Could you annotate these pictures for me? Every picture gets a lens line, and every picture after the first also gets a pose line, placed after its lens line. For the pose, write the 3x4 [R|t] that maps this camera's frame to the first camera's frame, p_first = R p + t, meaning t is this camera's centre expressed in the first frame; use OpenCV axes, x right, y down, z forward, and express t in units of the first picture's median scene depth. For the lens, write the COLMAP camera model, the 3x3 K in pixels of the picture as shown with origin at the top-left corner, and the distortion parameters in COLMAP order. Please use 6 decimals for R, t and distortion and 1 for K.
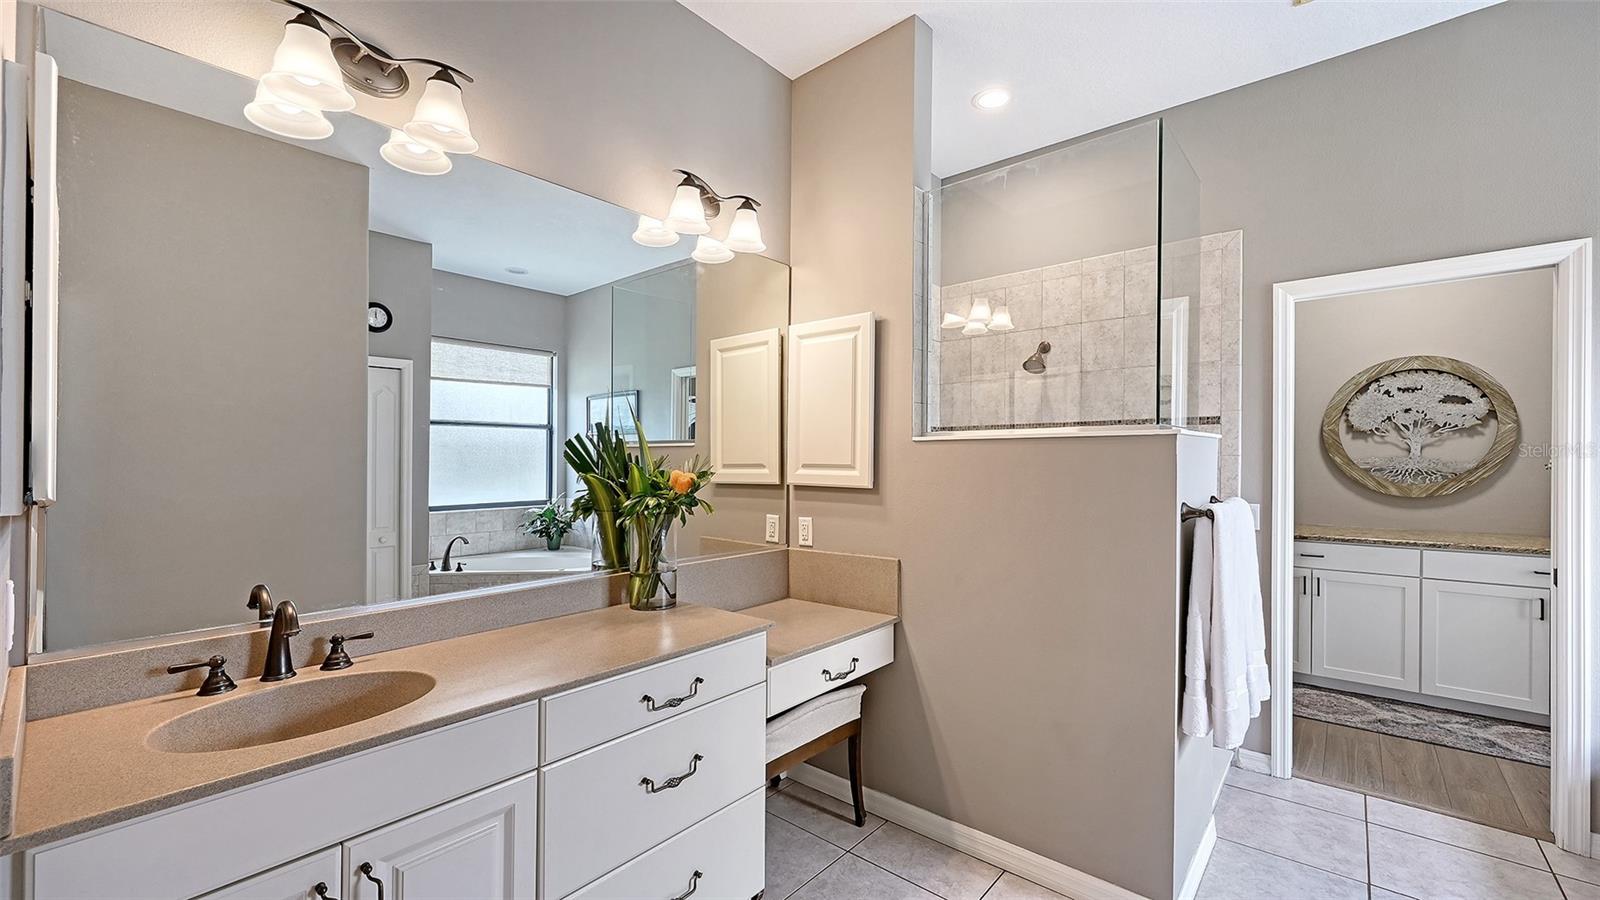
lens RADIAL K [[643.2, 0, 804.6], [0, 643.2, 452.4], [0, 0, 1]] dist [-0.003478, -0.000171]
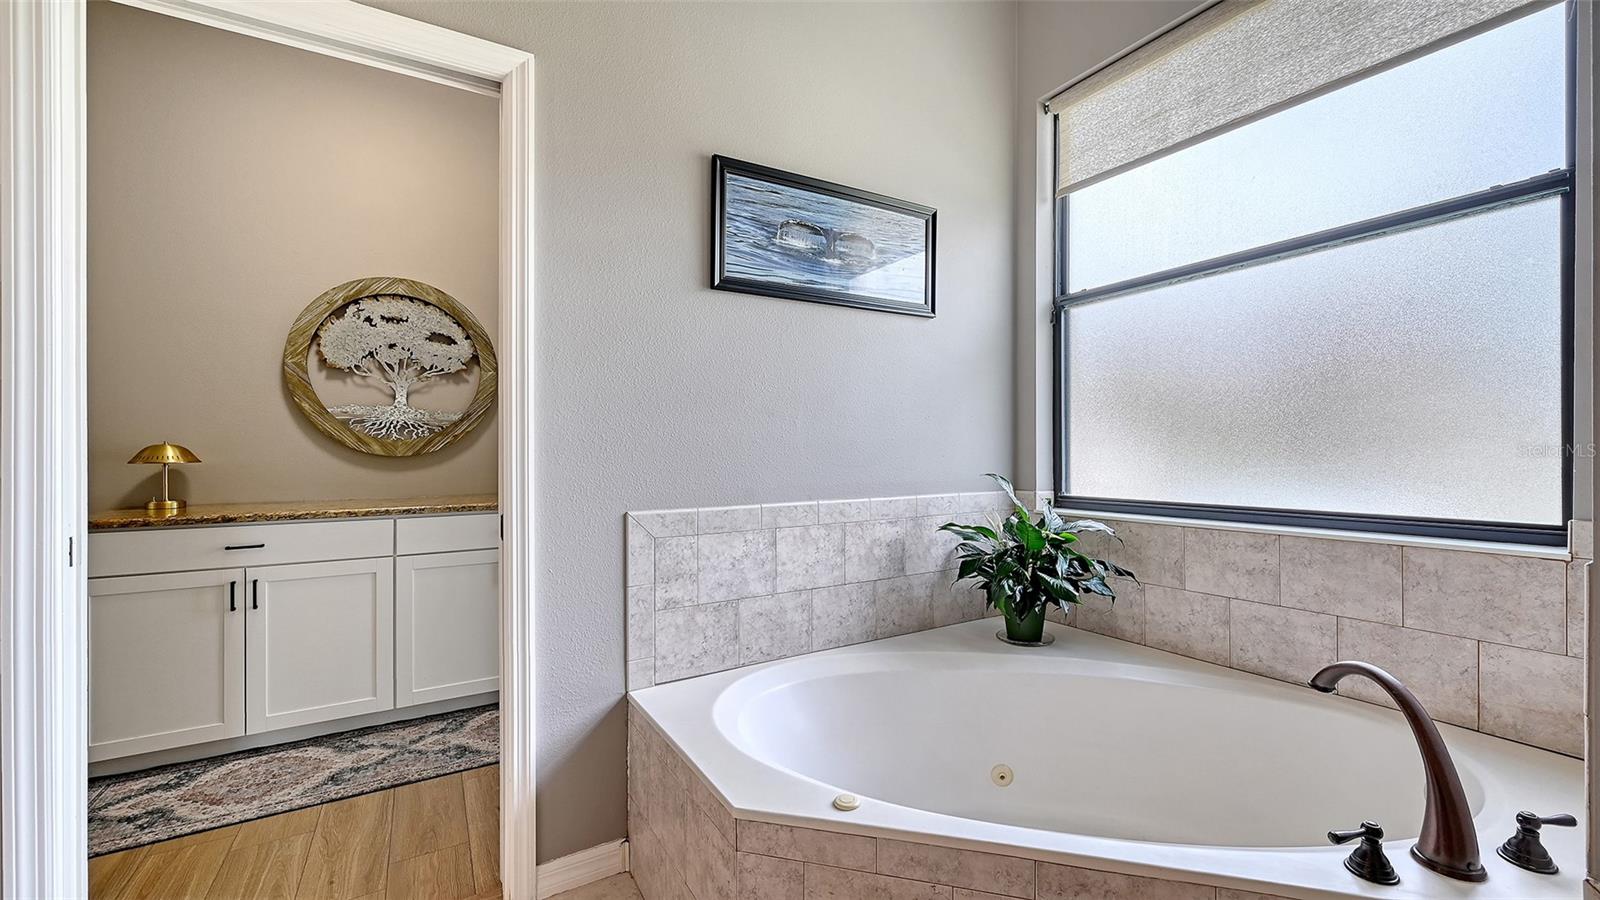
lens RADIAL K [[643.2, 0, 803.8], [0, 643.2, 454.3], [0, 0, 1]] dist [-0.003478, -0.000171]
pose [[0.325184, -0.002636, 0.945647, 0.366703], [0.002266, 0.999995, 0.002008, 0.068749], [-0.945648, 0.001490, 0.325188, 0.271211]]
